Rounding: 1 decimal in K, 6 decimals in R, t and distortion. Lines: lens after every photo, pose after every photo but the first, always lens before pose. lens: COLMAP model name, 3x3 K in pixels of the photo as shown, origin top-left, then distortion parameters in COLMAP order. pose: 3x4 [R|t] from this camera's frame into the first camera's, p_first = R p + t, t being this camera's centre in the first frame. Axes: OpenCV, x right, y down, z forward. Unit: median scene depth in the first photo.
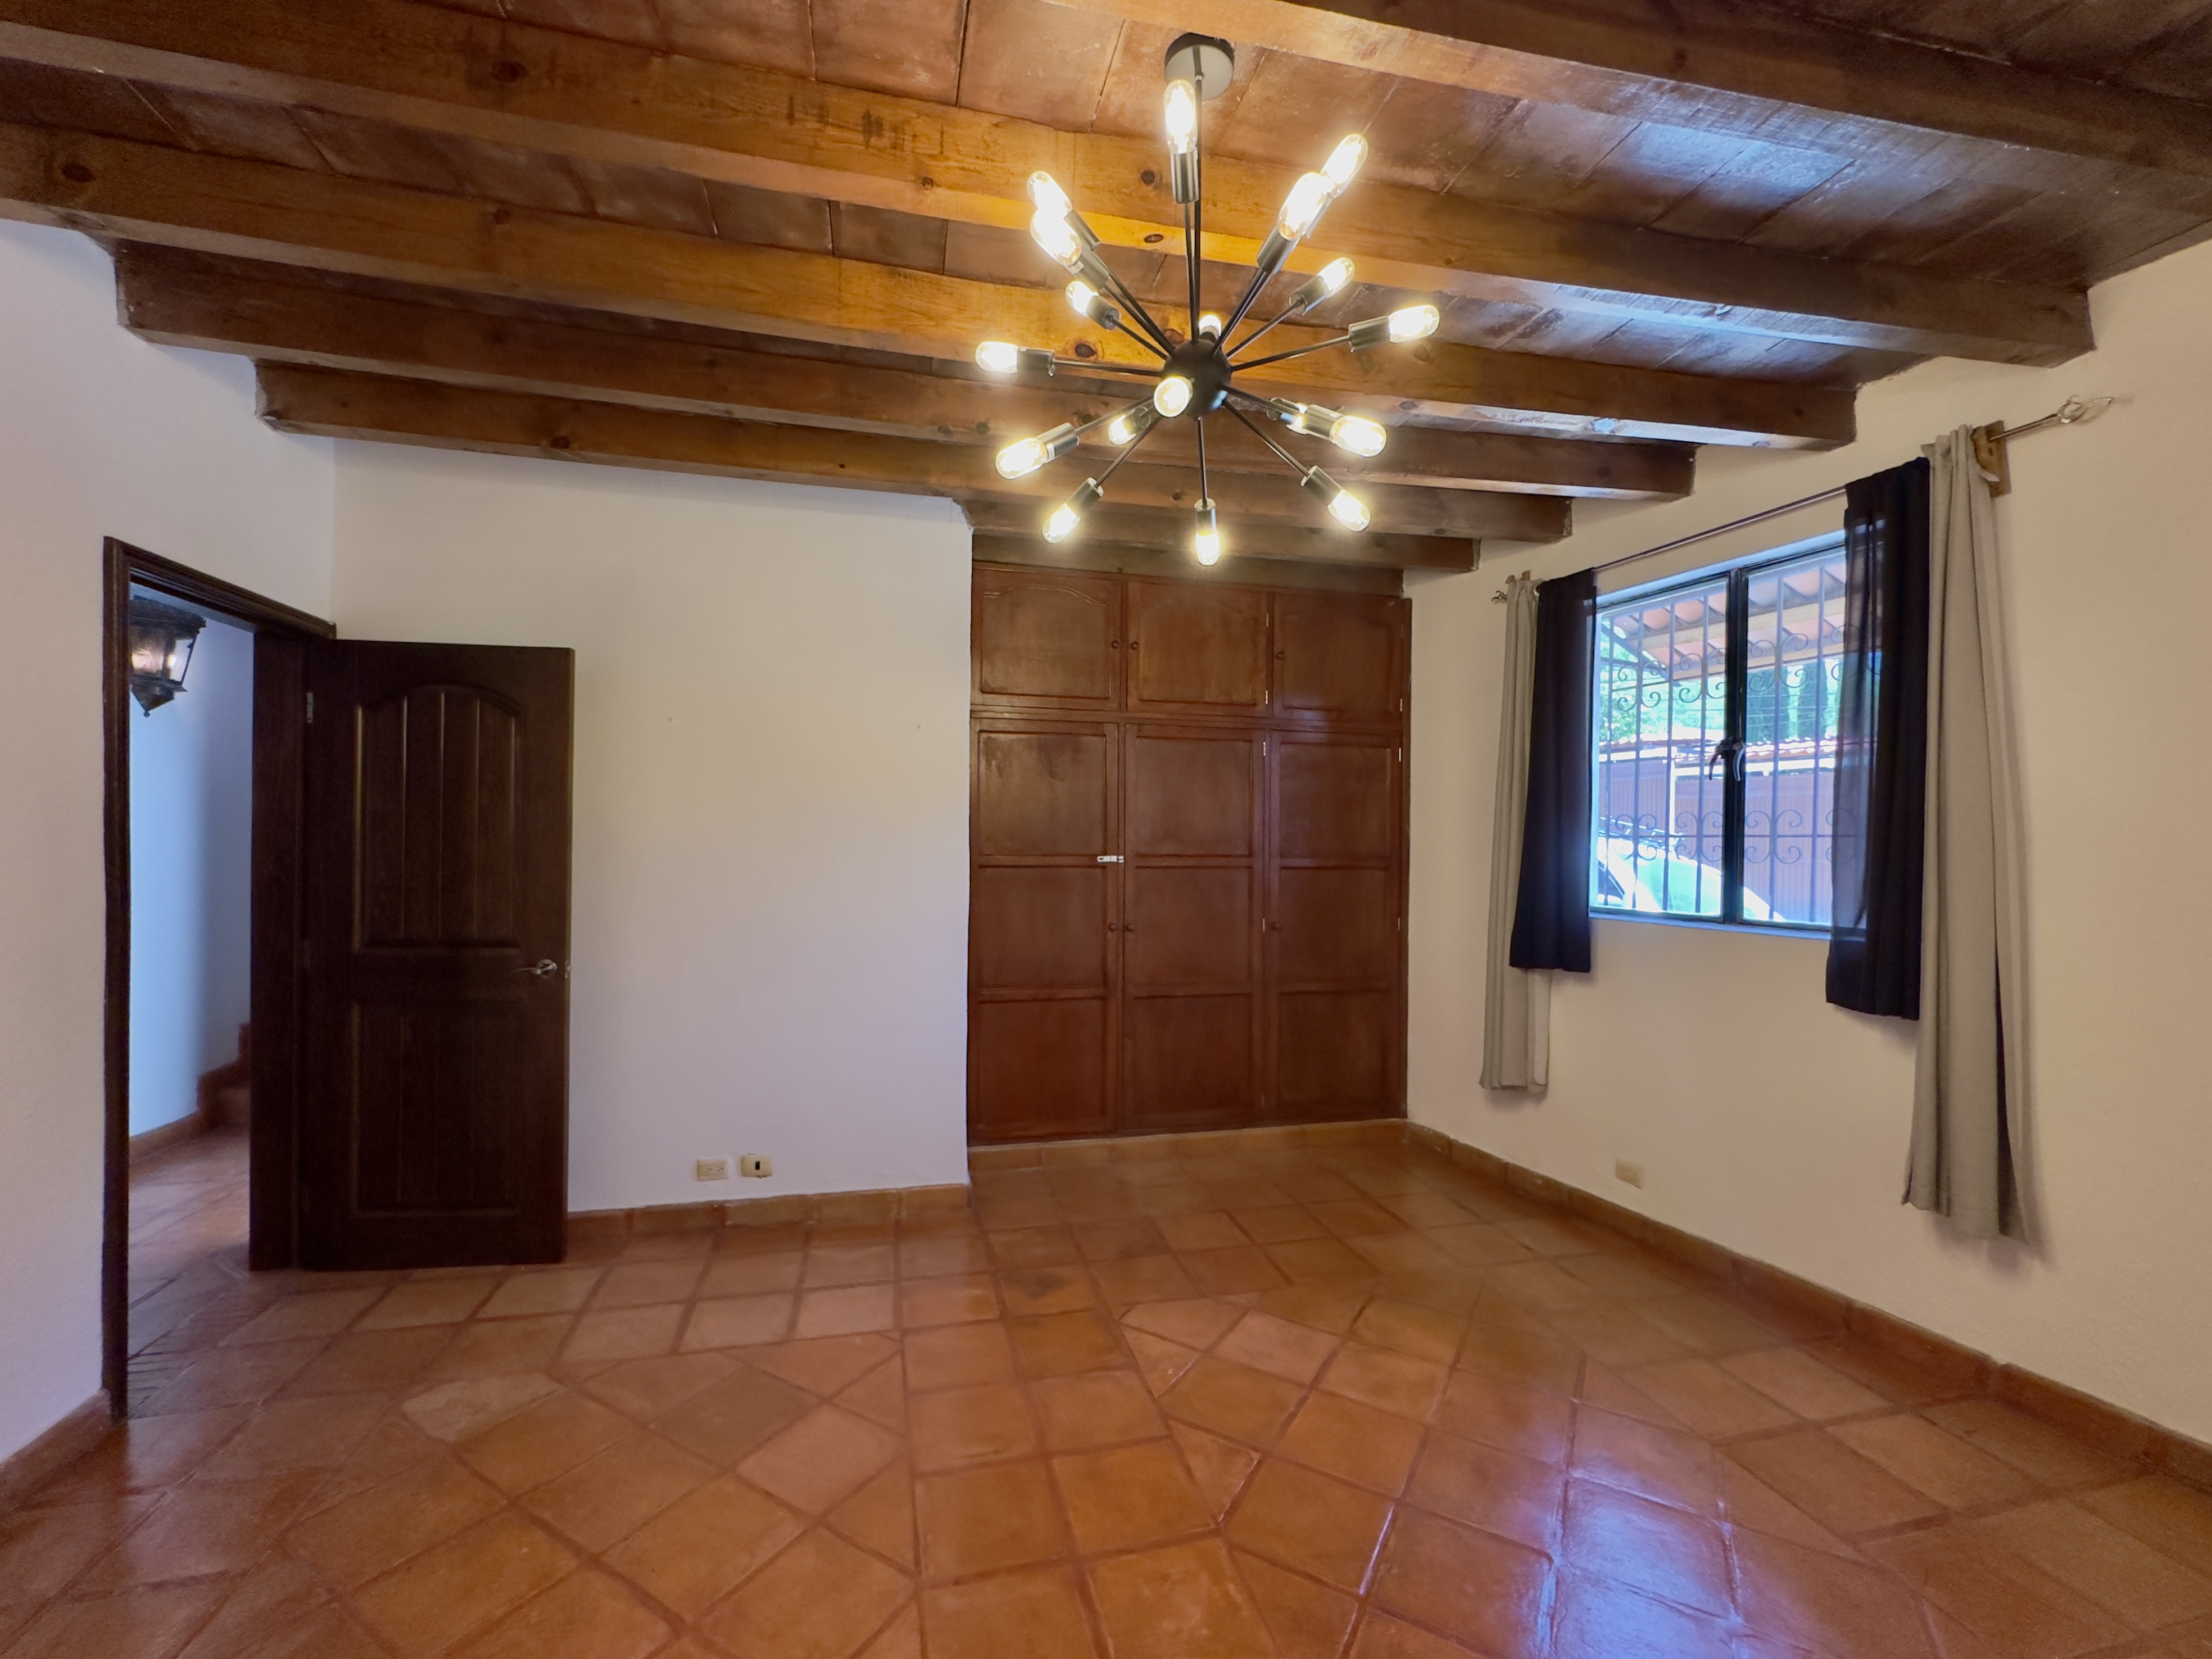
lens RADIAL K [[903.6, 0, 1107.9], [0, 903.6, 845.7], [0, 0, 1]] dist [-0.000044, 0.000046]
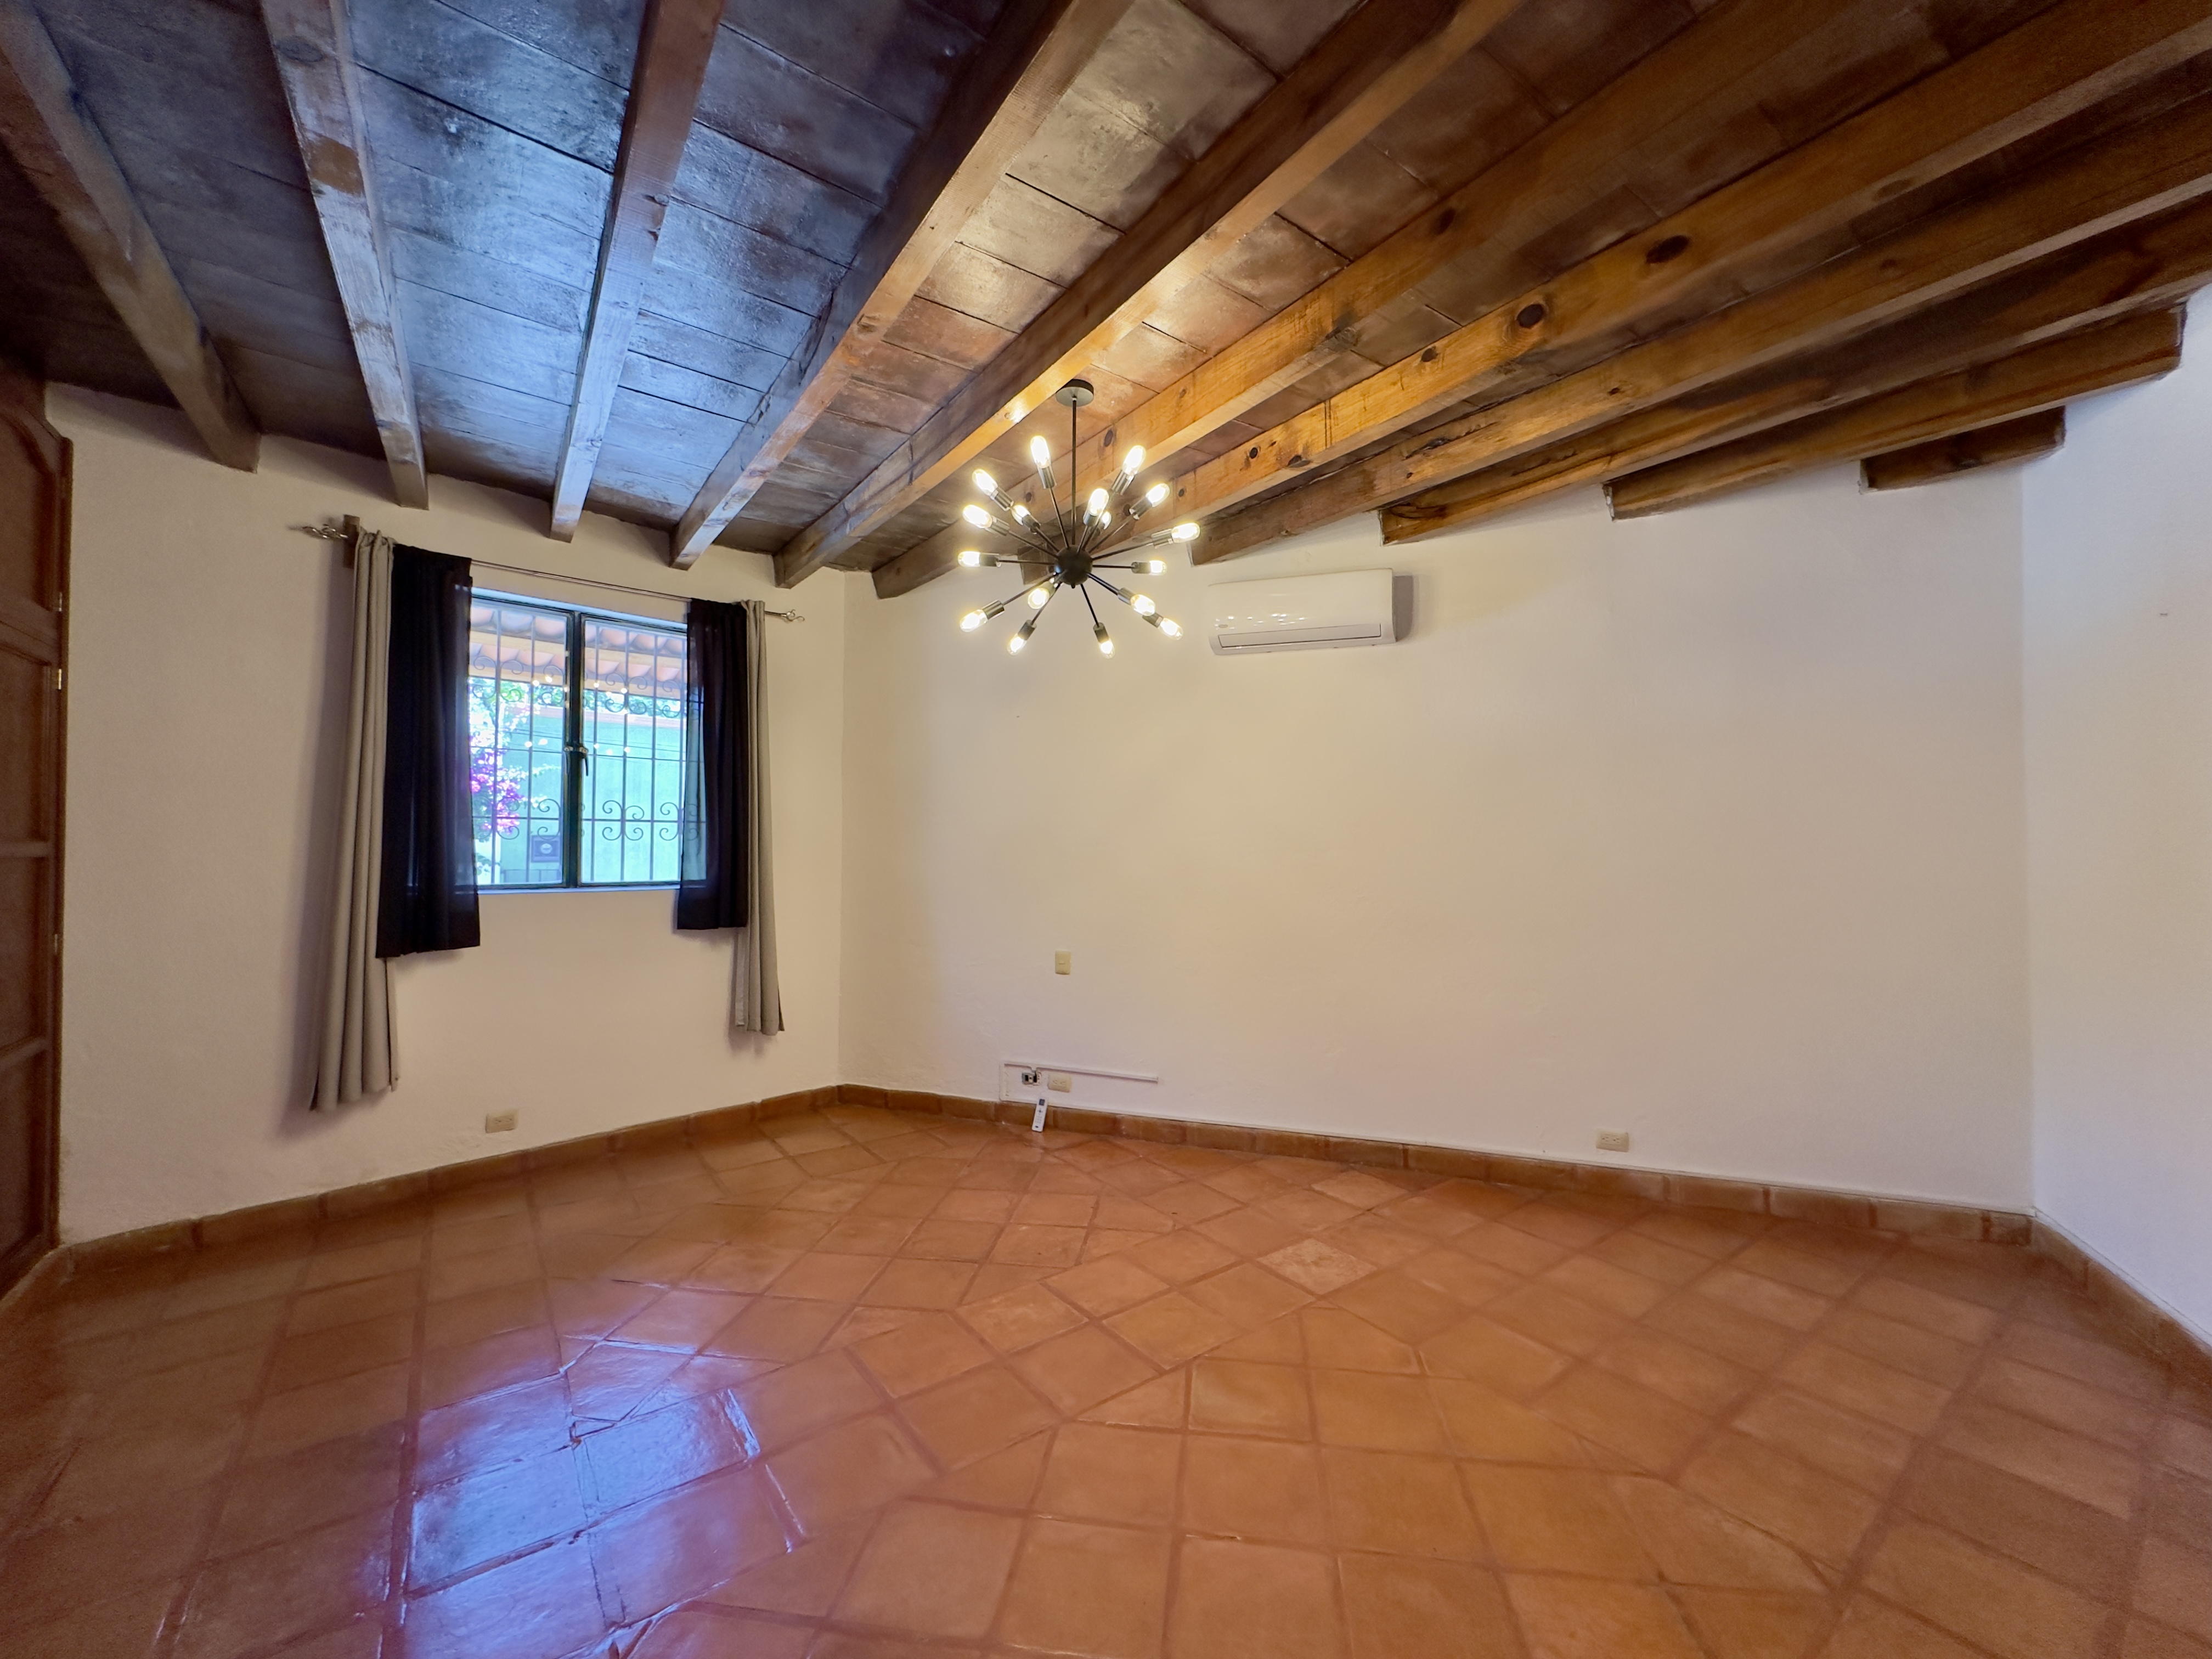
lens RADIAL K [[878.2, 0, 1101.0], [0, 878.2, 827.0], [0, 0, 1]] dist [-0.002476, 0.000244]
pose [[-0.374335, 0.007595, 0.927262, -0.726121], [-0.006435, 0.999921, -0.010788, 0.009664], [-0.927271, -0.010005, -0.374257, 0.759760]]
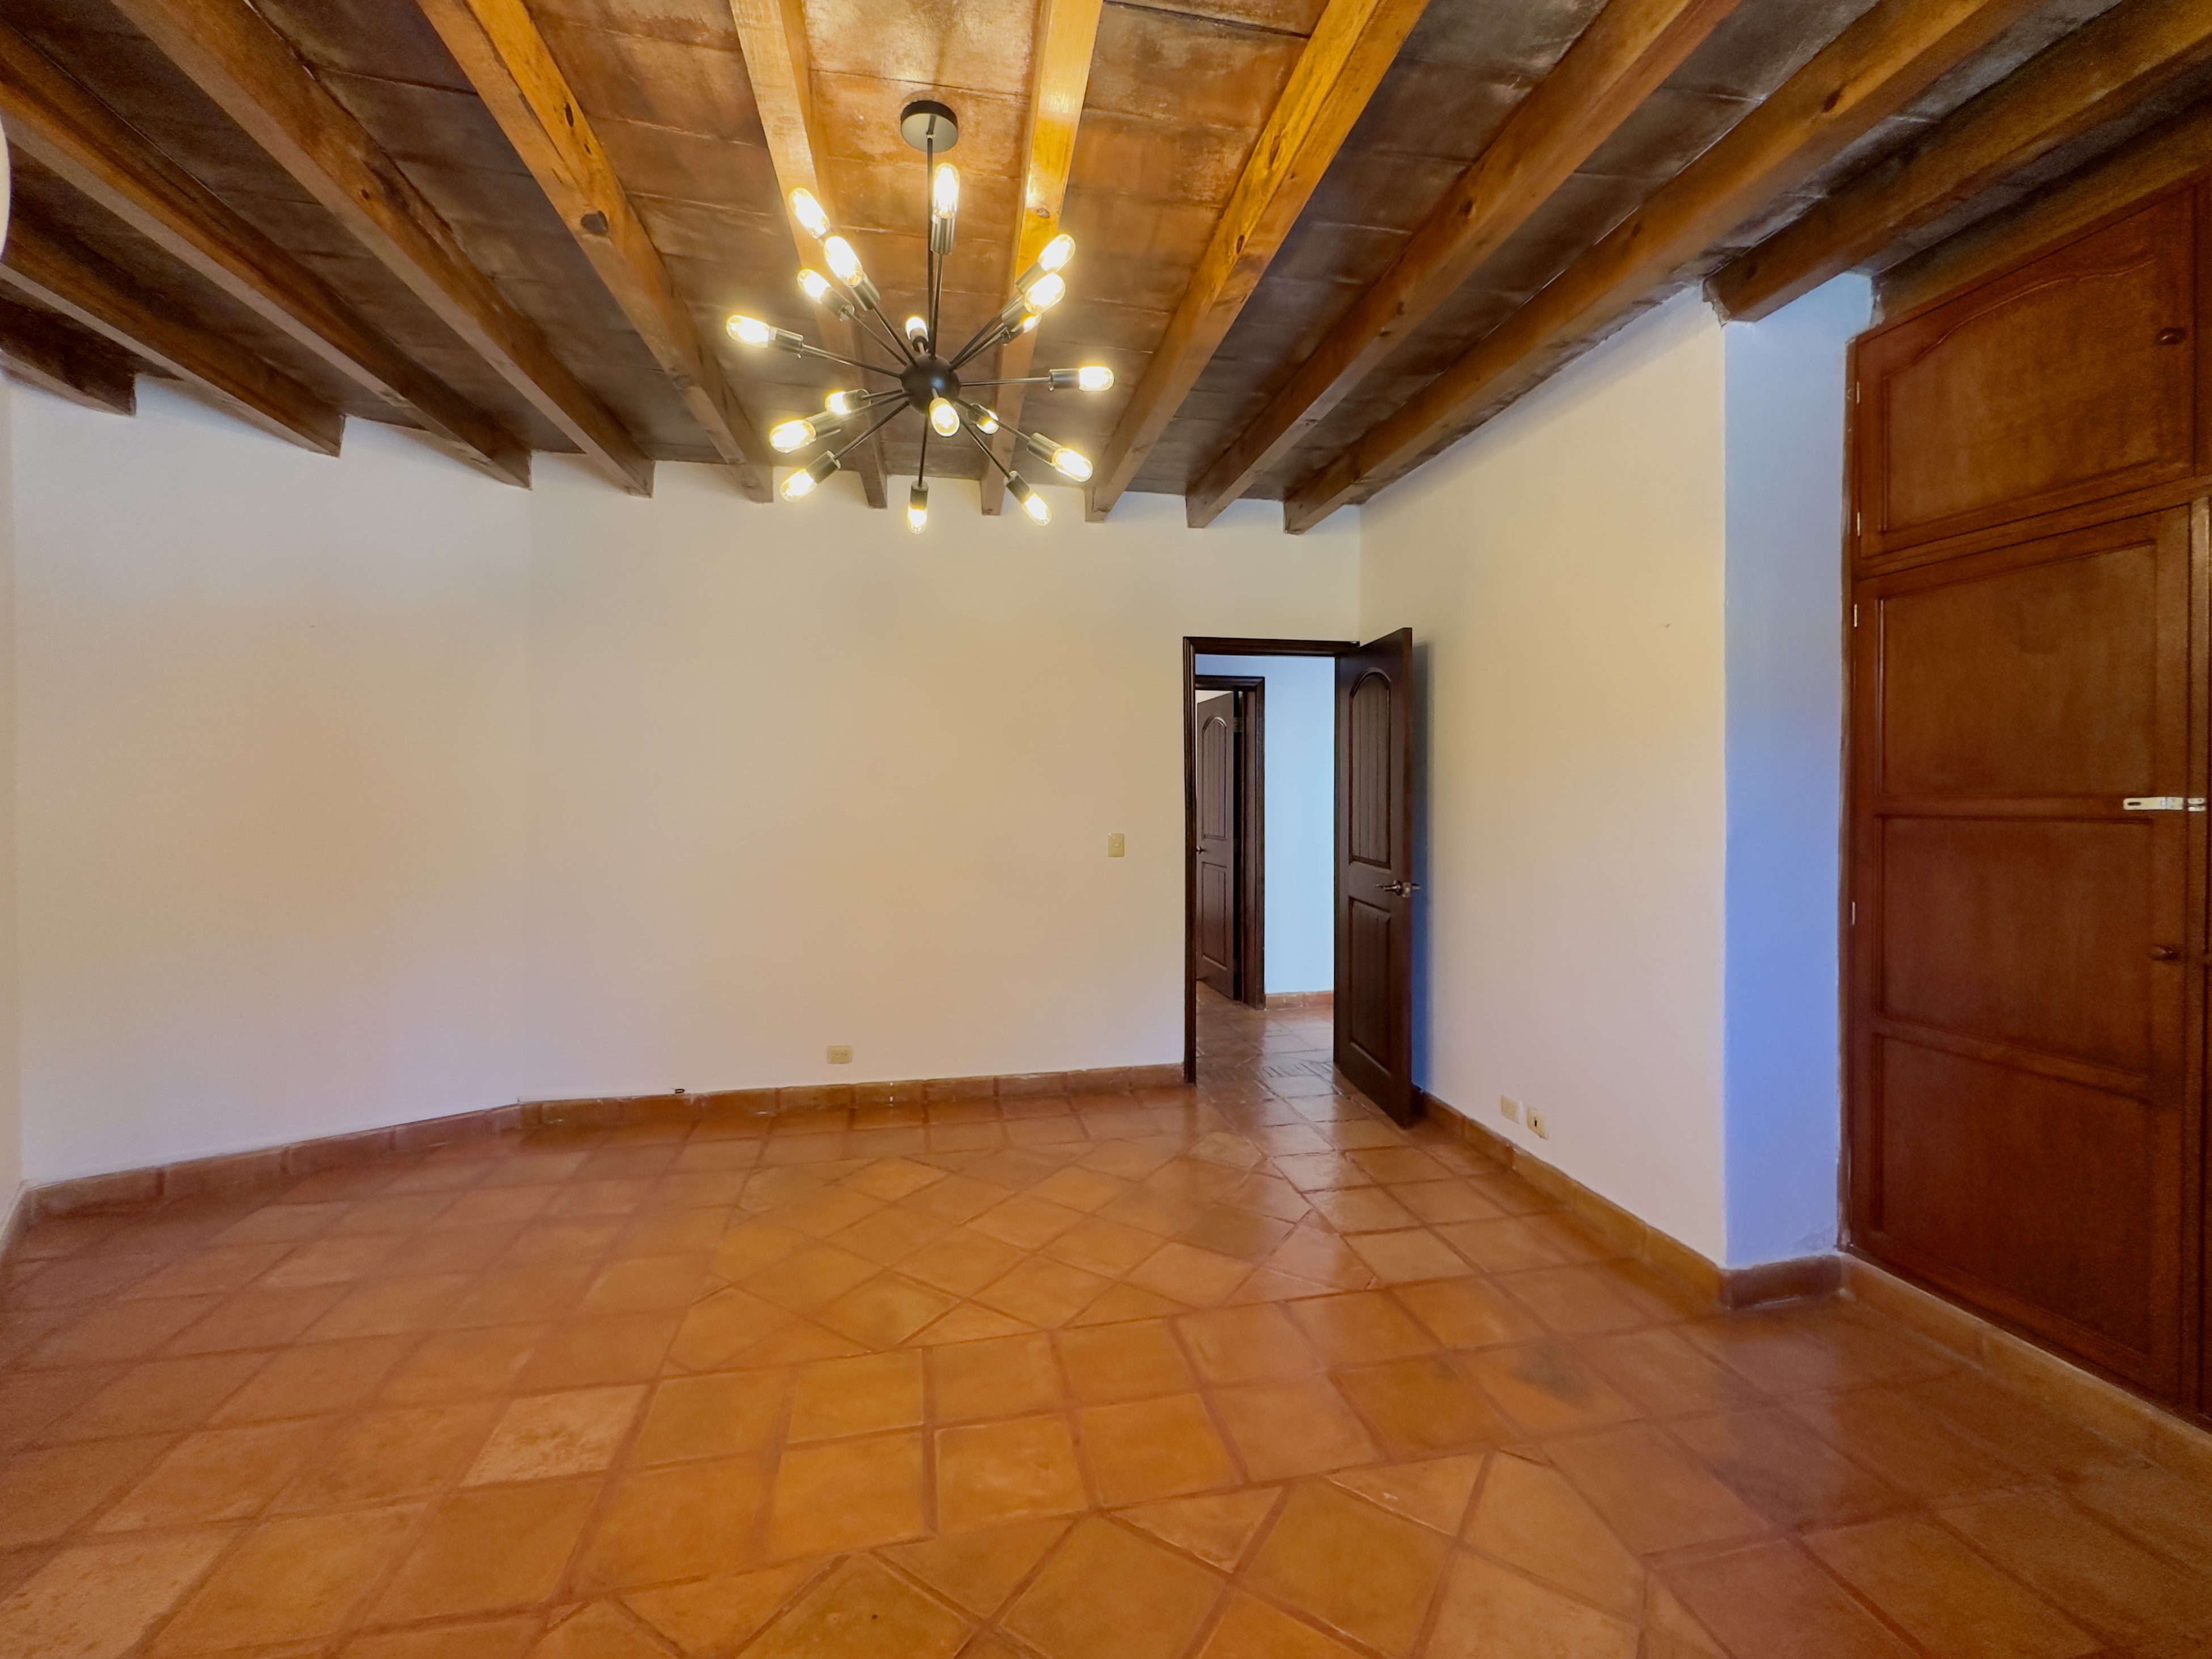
lens RADIAL K [[926.7, 0, 1116.4], [0, 926.7, 794.1], [0, 0, 1]] dist [-0.001588, -0.000259]
pose [[-0.034160, -0.010159, -0.999365, 0.631120], [-0.001381, 0.999948, -0.010118, 0.019247], [0.999415, 0.001035, -0.034172, 0.614925]]
